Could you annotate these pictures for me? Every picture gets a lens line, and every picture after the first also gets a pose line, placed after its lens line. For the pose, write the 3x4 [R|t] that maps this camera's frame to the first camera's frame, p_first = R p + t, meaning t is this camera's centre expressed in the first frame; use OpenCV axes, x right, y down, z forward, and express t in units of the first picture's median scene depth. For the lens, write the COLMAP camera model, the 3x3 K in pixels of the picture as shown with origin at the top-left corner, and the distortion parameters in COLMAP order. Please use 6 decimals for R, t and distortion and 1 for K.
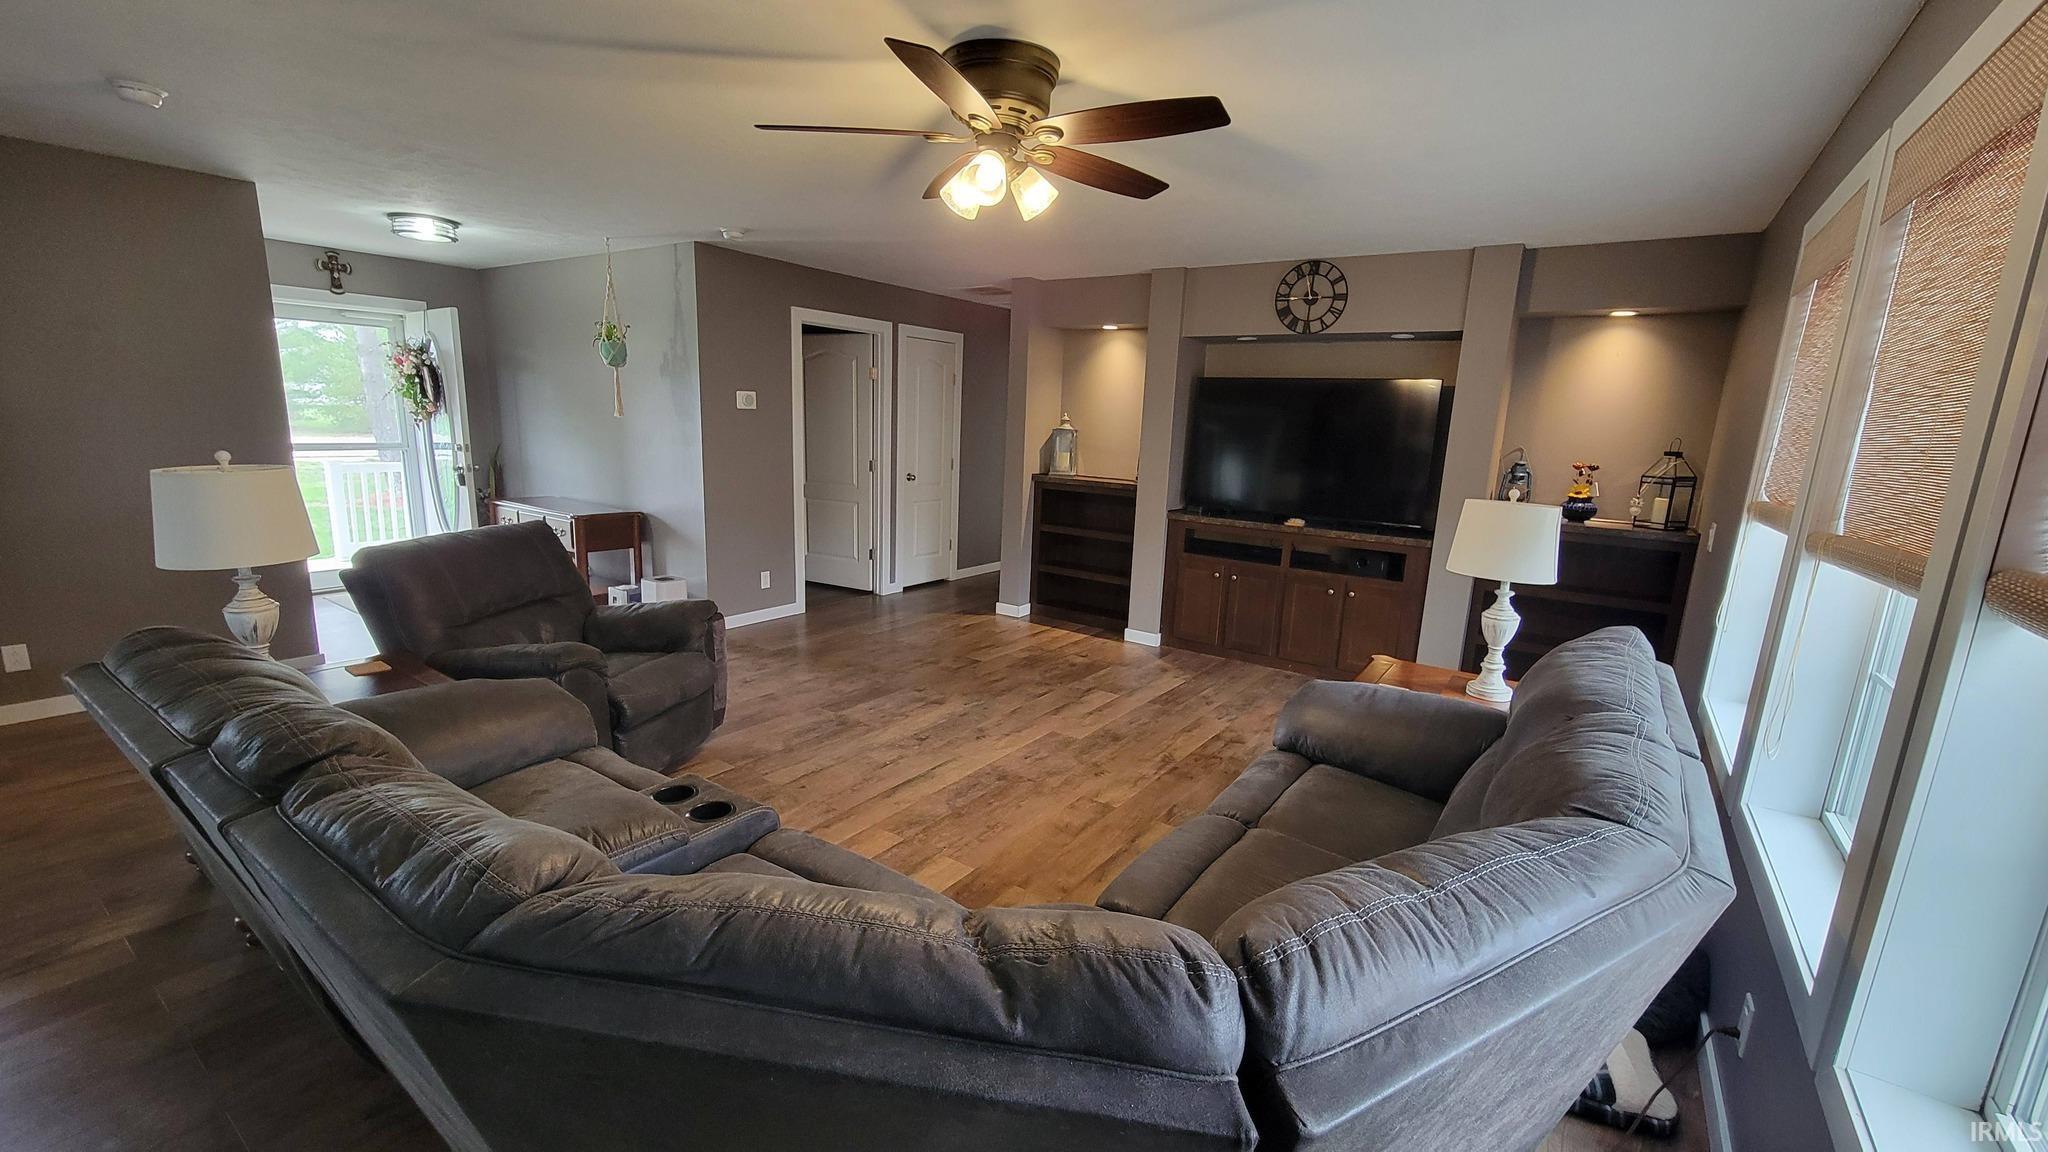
lens RADIAL K [[835.8, 0, 1020.6], [0, 835.8, 589.0], [0, 0, 1]] dist [0.000850, -0.001038]
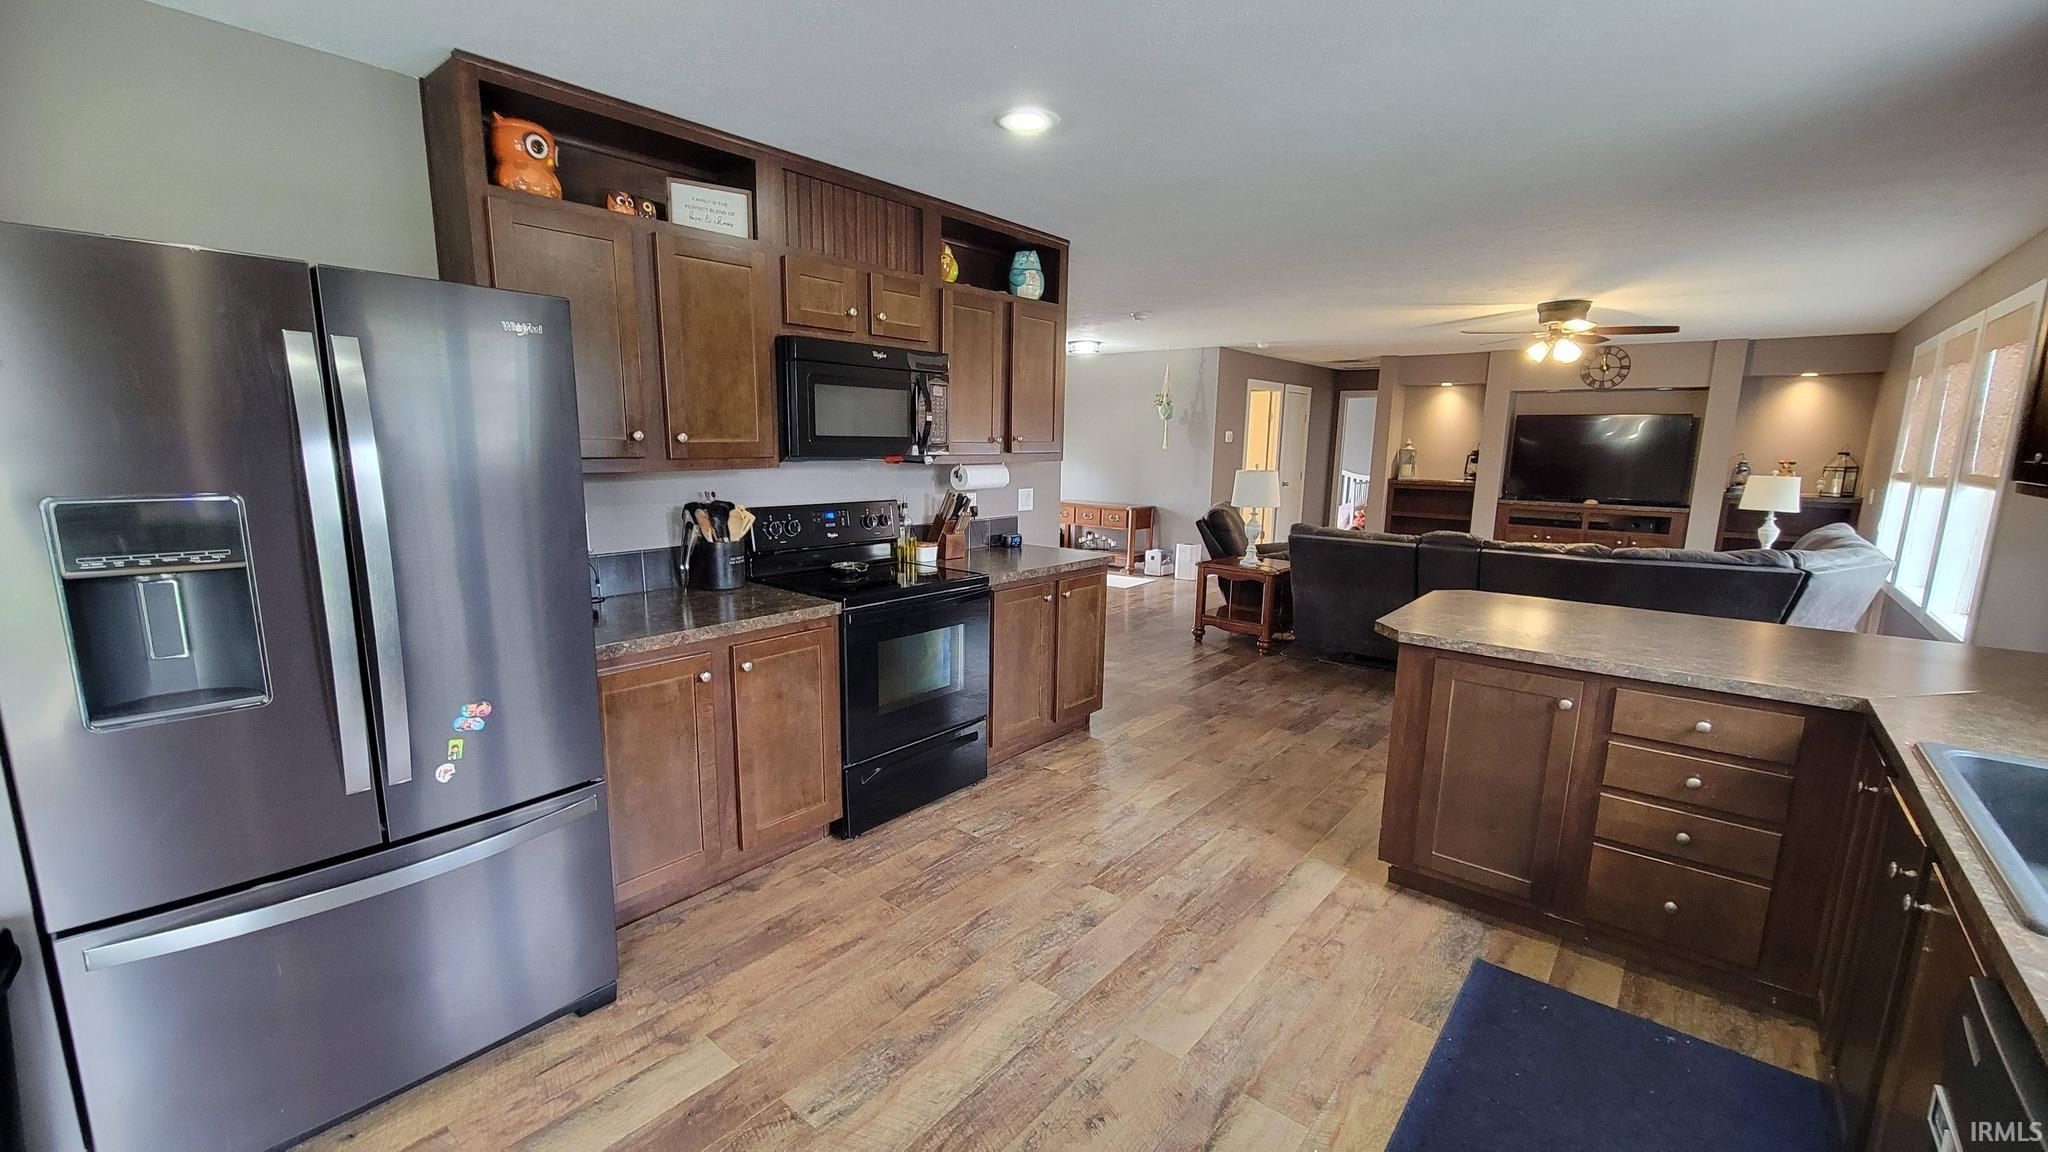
lens RADIAL K [[835.8, 0, 1017.1], [0, 835.8, 594.1], [0, 0, 1]] dist [0.000850, -0.001038]
pose [[0.995930, -0.011076, -0.089448, -0.685695], [0.009005, 0.999683, -0.023532, 0.137358], [0.089680, 0.022630, 0.995714, -0.773576]]
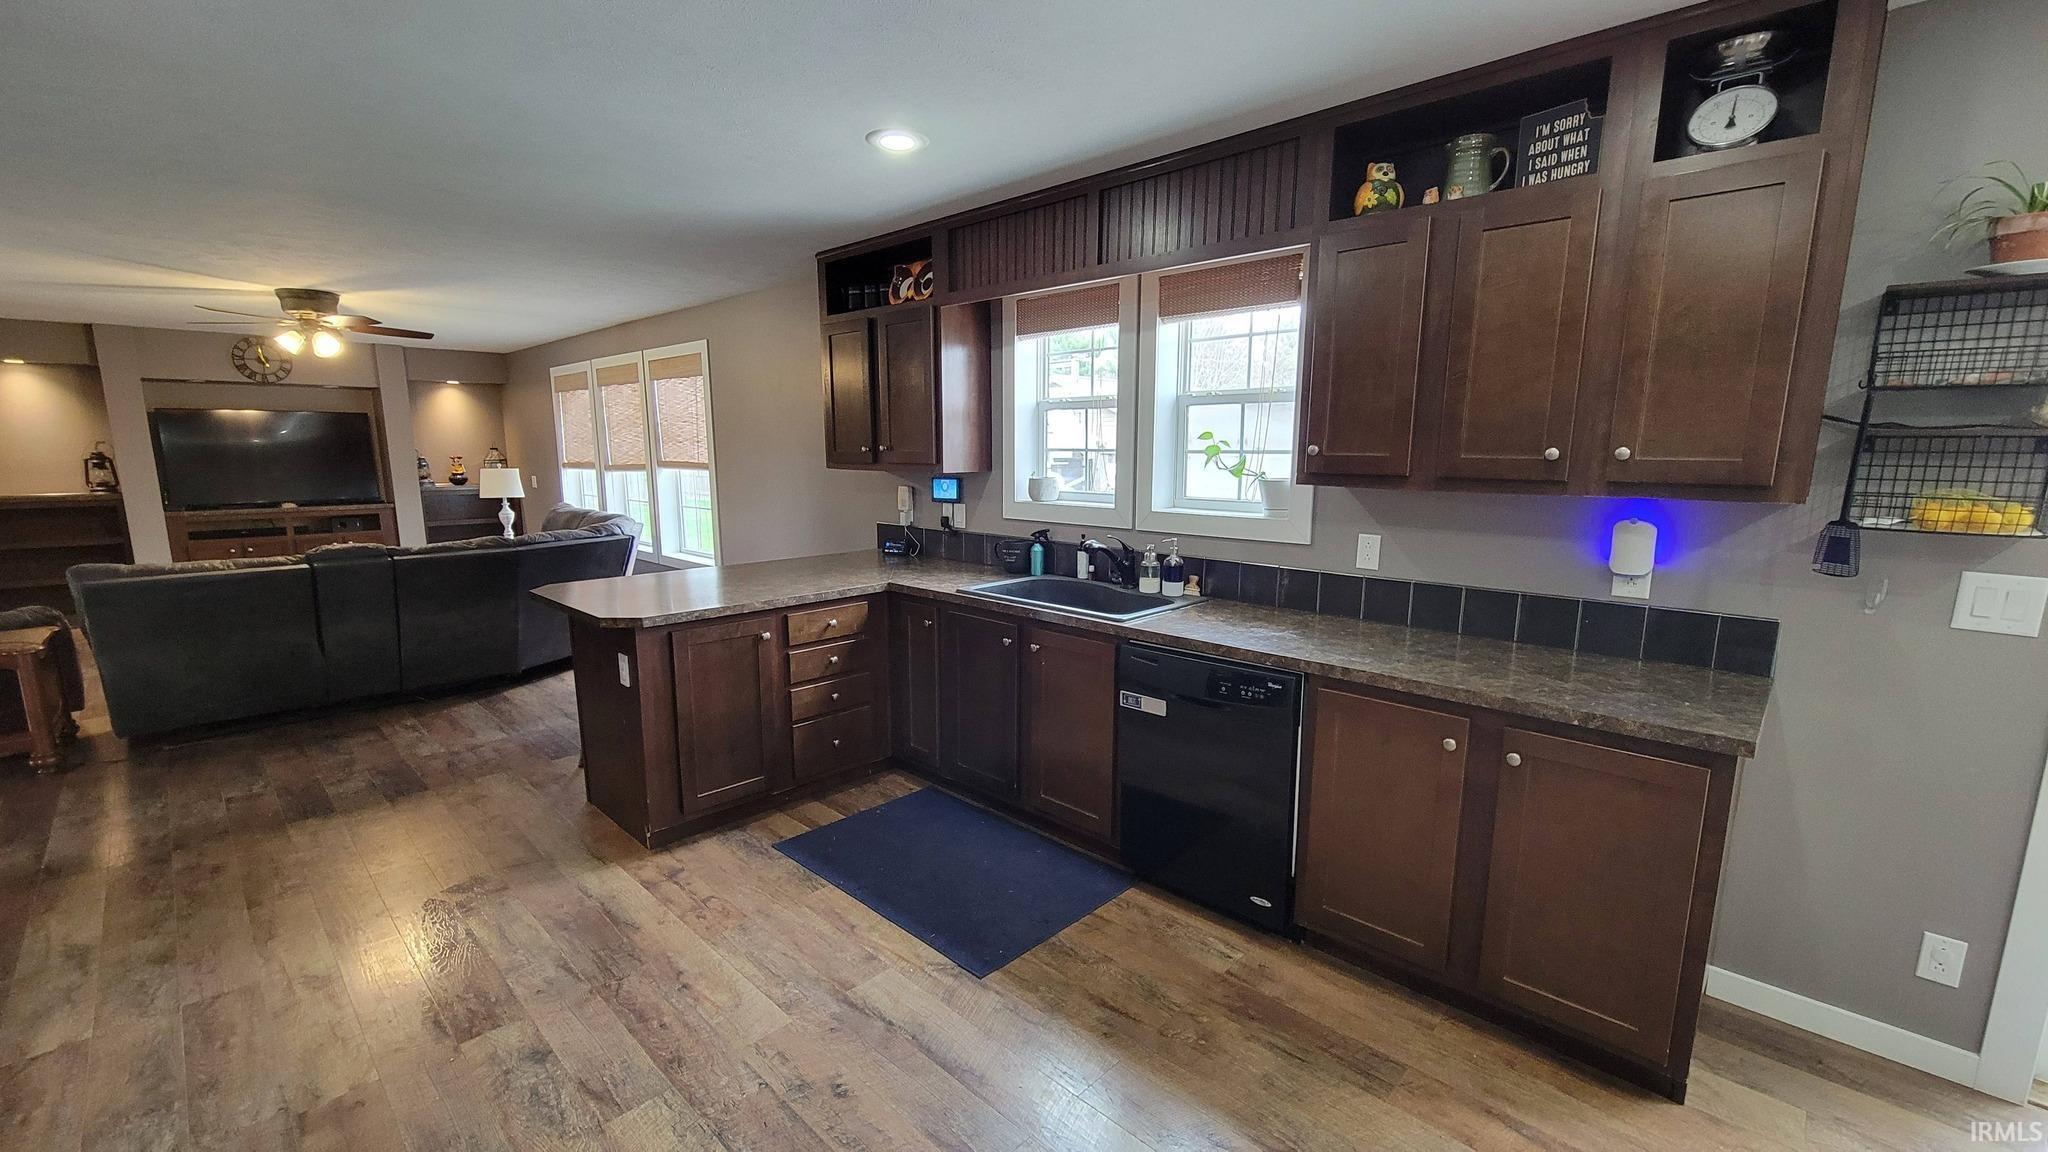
lens RADIAL K [[835.8, 0, 1026.5], [0, 835.8, 591.4], [0, 0, 1]] dist [0.000850, -0.001038]
pose [[0.155380, -0.207923, 0.965725, -1.013978], [0.205114, 0.963083, 0.174353, 0.085292], [-0.966326, 0.170992, 0.192292, -0.590286]]
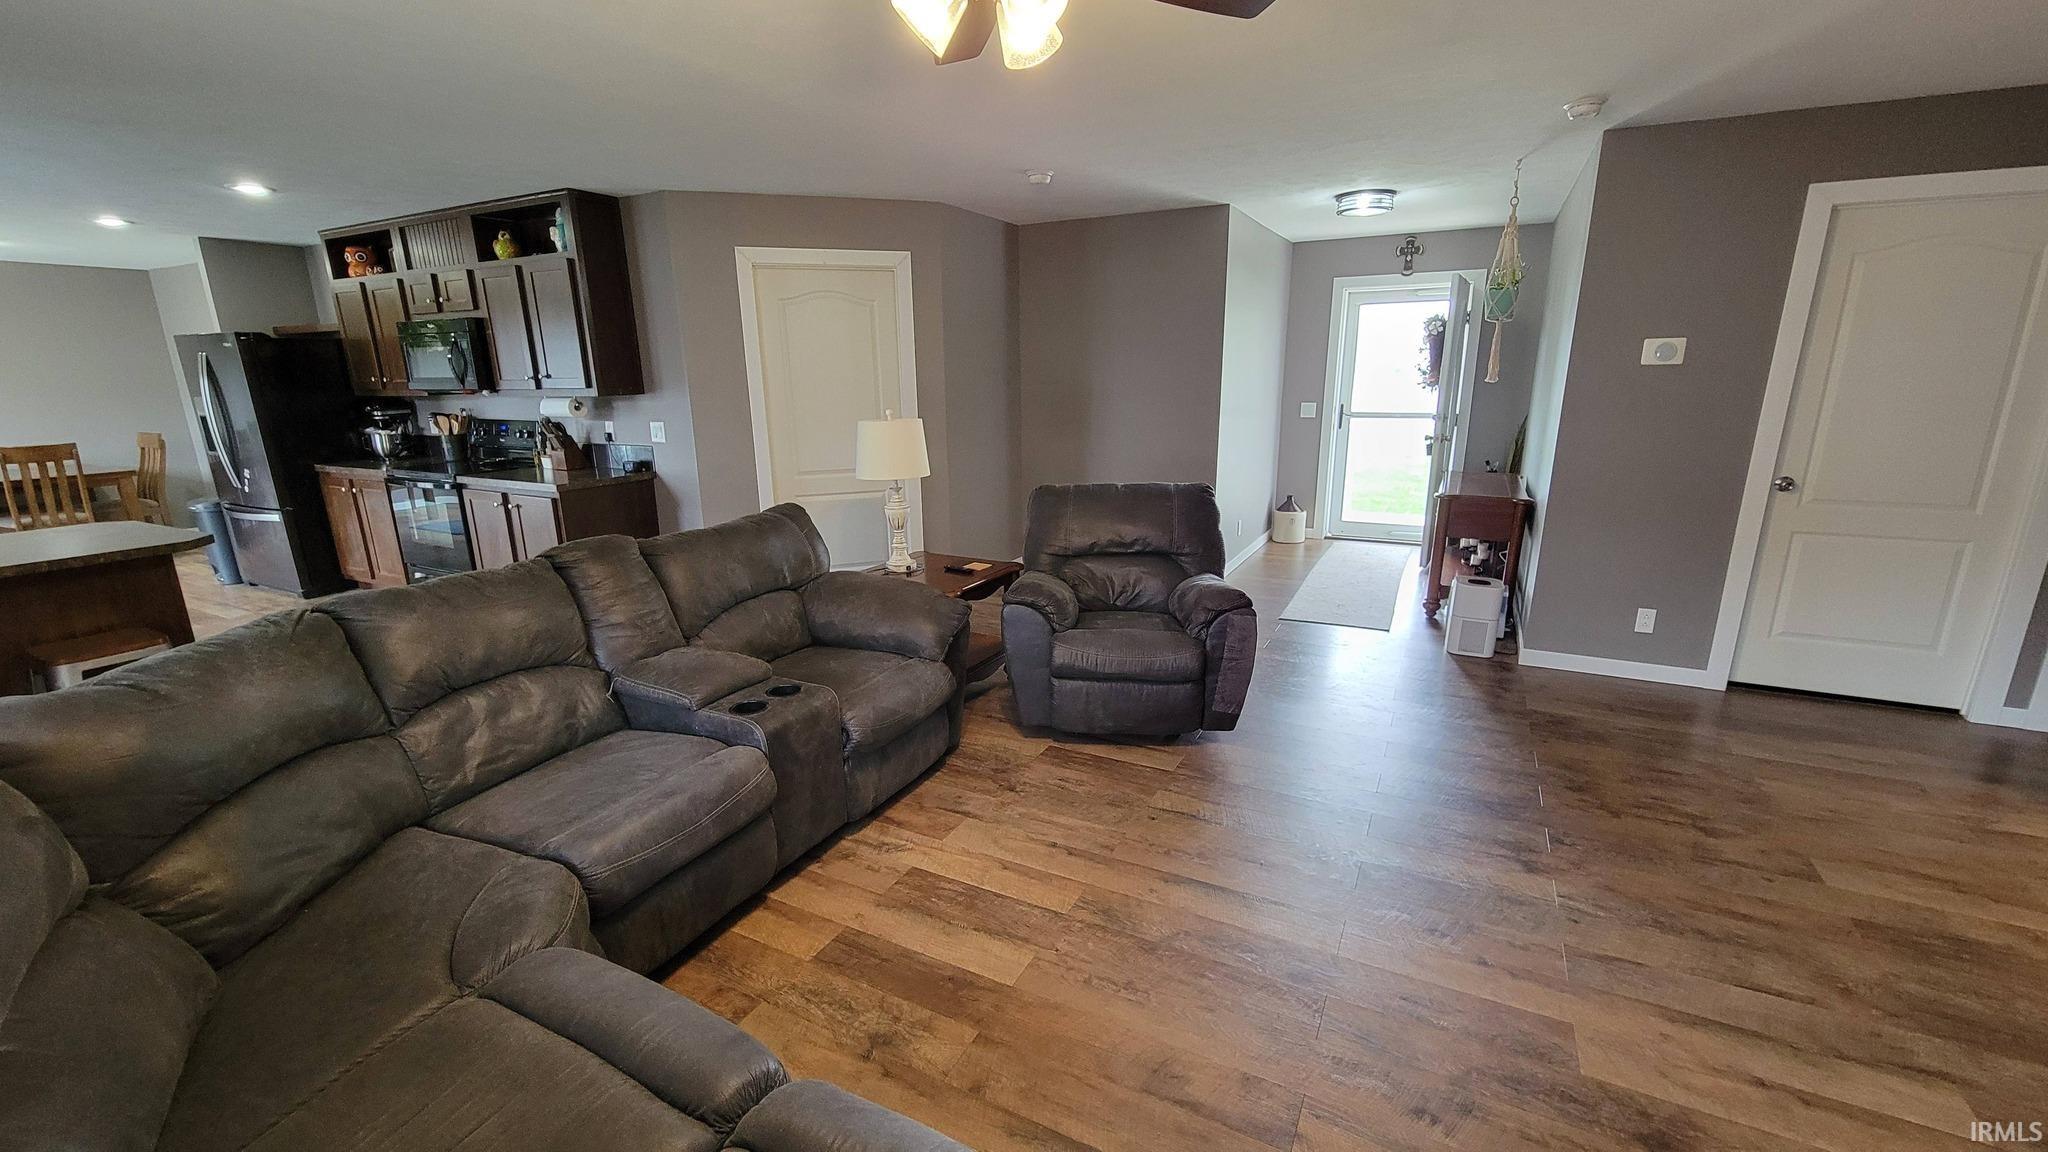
lens RADIAL K [[835.8, 0, 1022.3], [0, 835.8, 590.4], [0, 0, 1]] dist [0.000850, -0.001038]
pose [[0.123091, 0.215489, -0.968717, 0.340367], [-0.184999, 0.964012, 0.190935, -0.084856], [0.974999, 0.155709, 0.158526, 0.483180]]
